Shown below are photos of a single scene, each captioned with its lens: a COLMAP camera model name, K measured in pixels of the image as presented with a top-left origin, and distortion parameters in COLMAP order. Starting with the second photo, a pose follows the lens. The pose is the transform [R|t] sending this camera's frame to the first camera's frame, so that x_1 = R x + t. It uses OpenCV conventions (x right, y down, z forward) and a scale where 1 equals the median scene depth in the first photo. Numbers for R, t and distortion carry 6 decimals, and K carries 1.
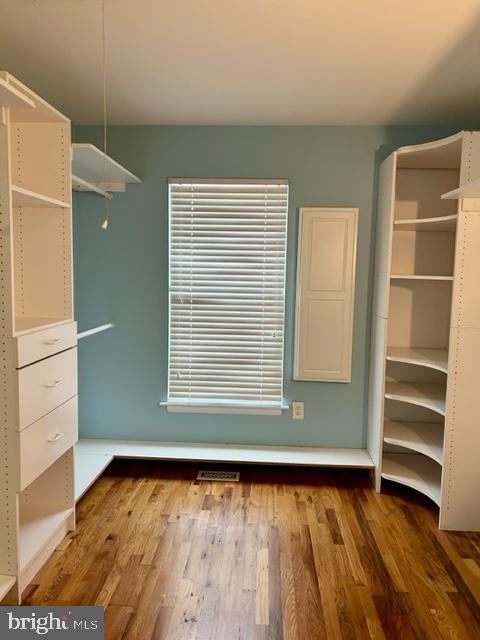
lens RADIAL K [[482.1, 0, 240.0], [0, 482.1, 320.2], [0, 0, 1]] dist [0.059402, -0.058417]
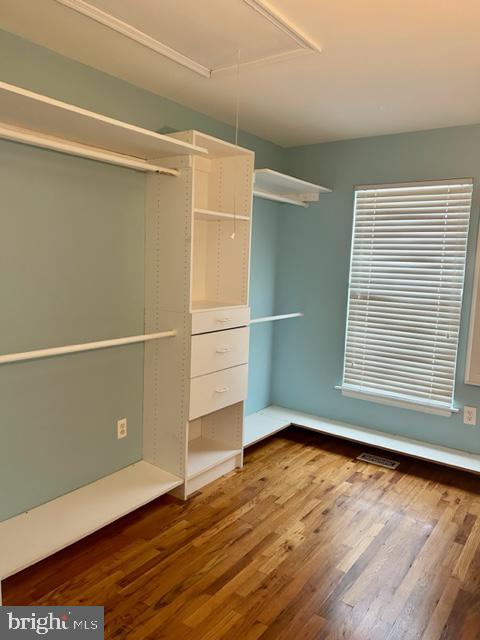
lens RADIAL K [[482.1, 0, 242.0], [0, 482.1, 322.3], [0, 0, 1]] dist [0.059402, -0.058417]
pose [[0.846885, 0.078388, -0.525966, 0.244576], [-0.072752, 0.996855, 0.031426, 0.002840], [0.526775, 0.011651, 0.849925, -0.079889]]
